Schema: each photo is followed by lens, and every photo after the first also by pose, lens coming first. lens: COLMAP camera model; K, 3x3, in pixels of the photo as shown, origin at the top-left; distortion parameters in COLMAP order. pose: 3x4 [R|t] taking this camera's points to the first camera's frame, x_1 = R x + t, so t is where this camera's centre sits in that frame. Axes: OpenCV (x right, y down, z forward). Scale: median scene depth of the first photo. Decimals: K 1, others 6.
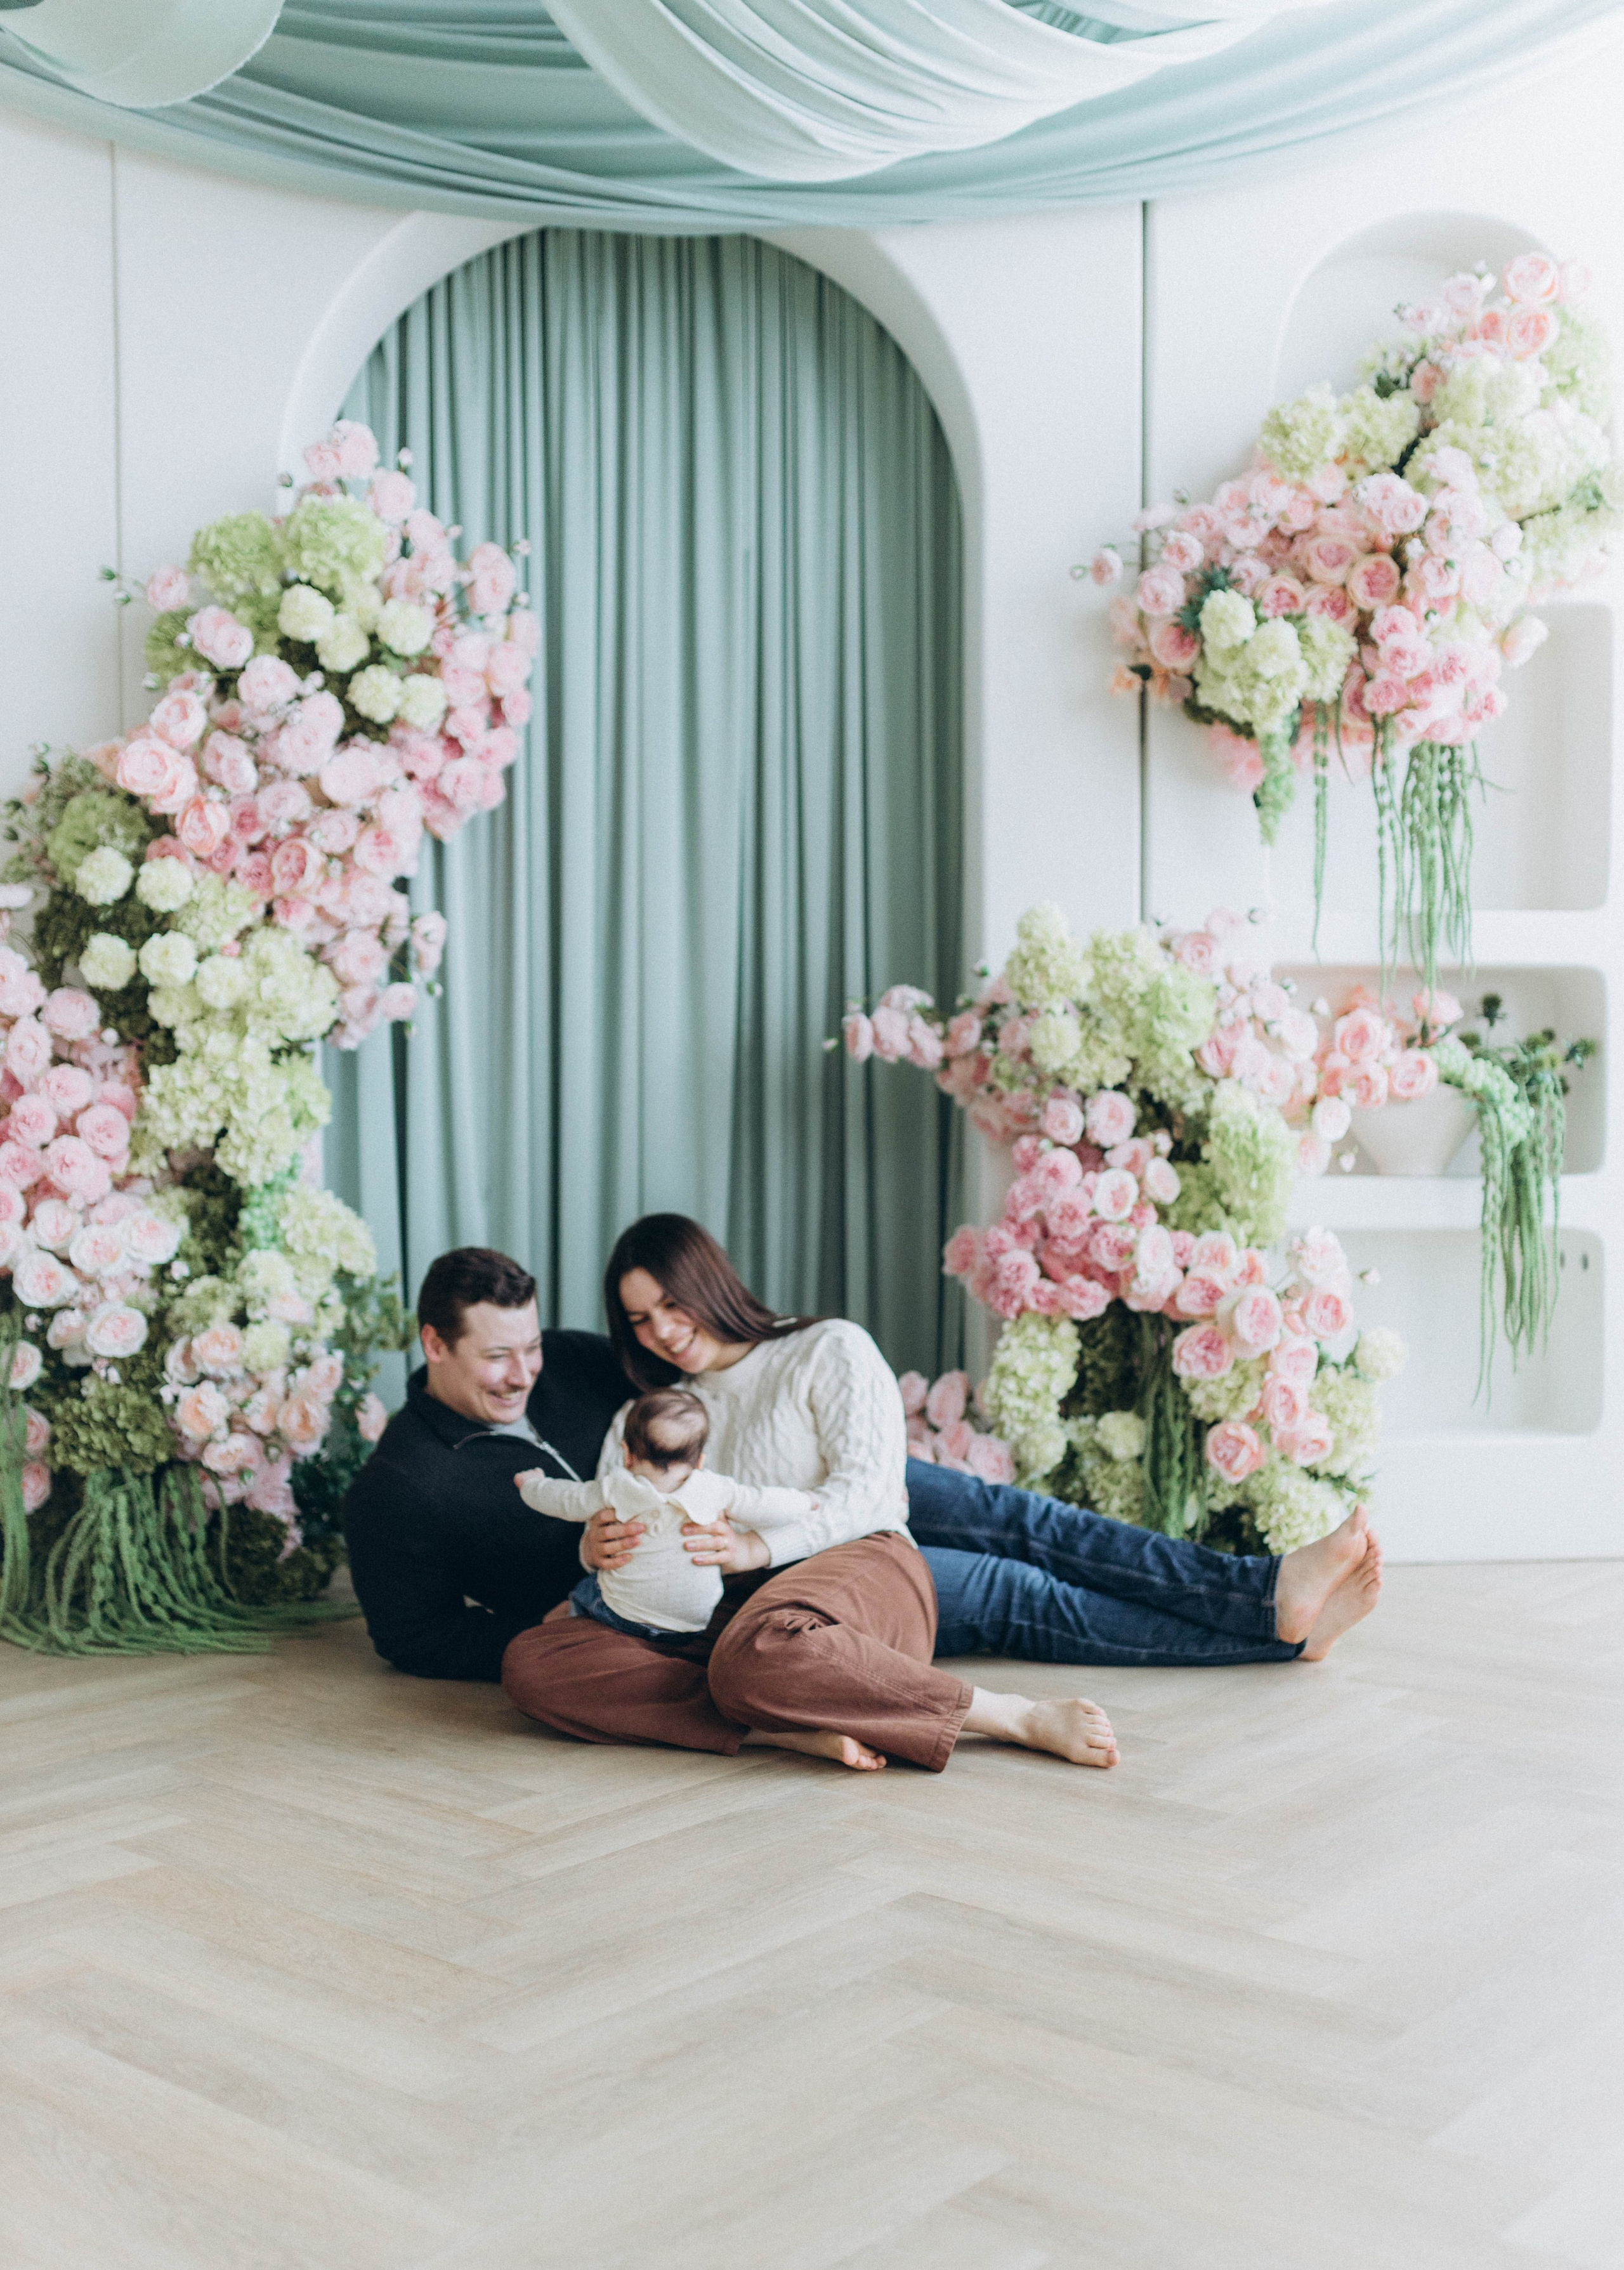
lens RADIAL K [[2367.2, 0, 812.1], [0, 2367.2, 1219.6], [0, 0, 1]] dist [-0.003212, -0.000420]
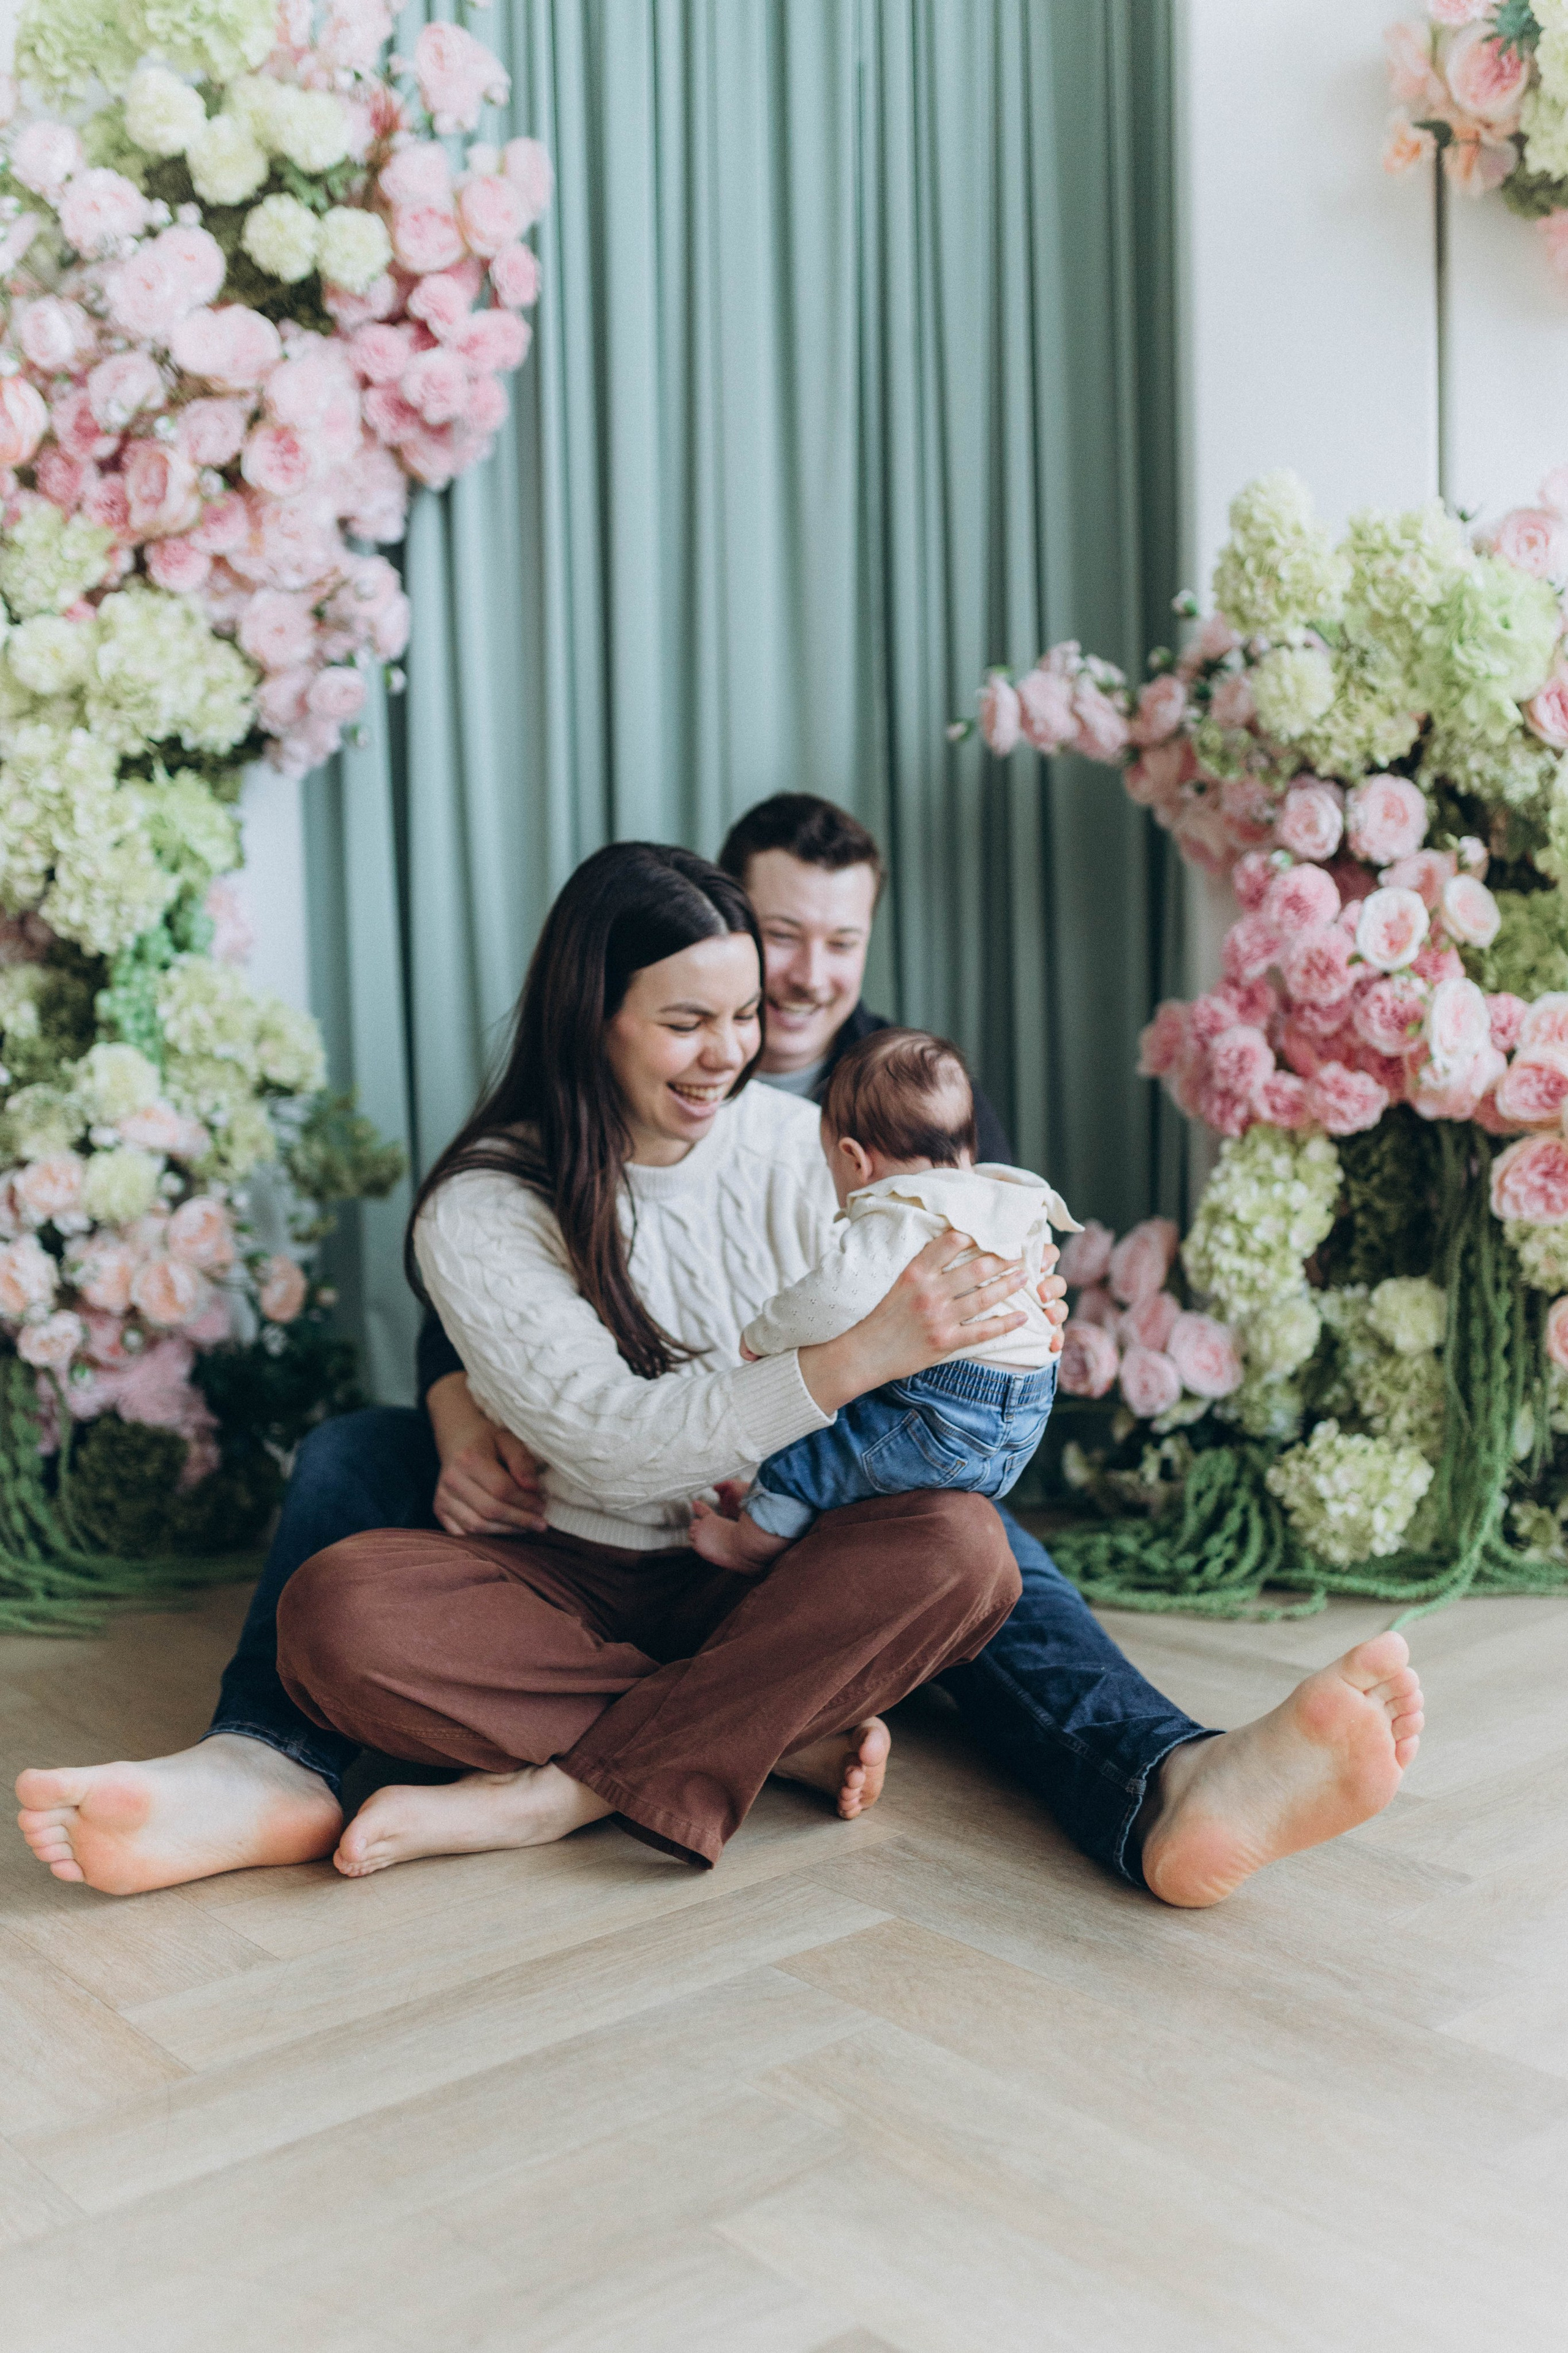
lens RADIAL K [[2262.1, 0, 784.0], [0, 2262.1, 1176.5], [0, 0, 1]] dist [-0.006314, 0.019874]
pose [[0.986488, -0.010335, -0.163505, 0.064878], [0.014359, 0.999622, 0.023453, 0.037377], [0.163200, -0.025484, 0.986264, 0.373348]]
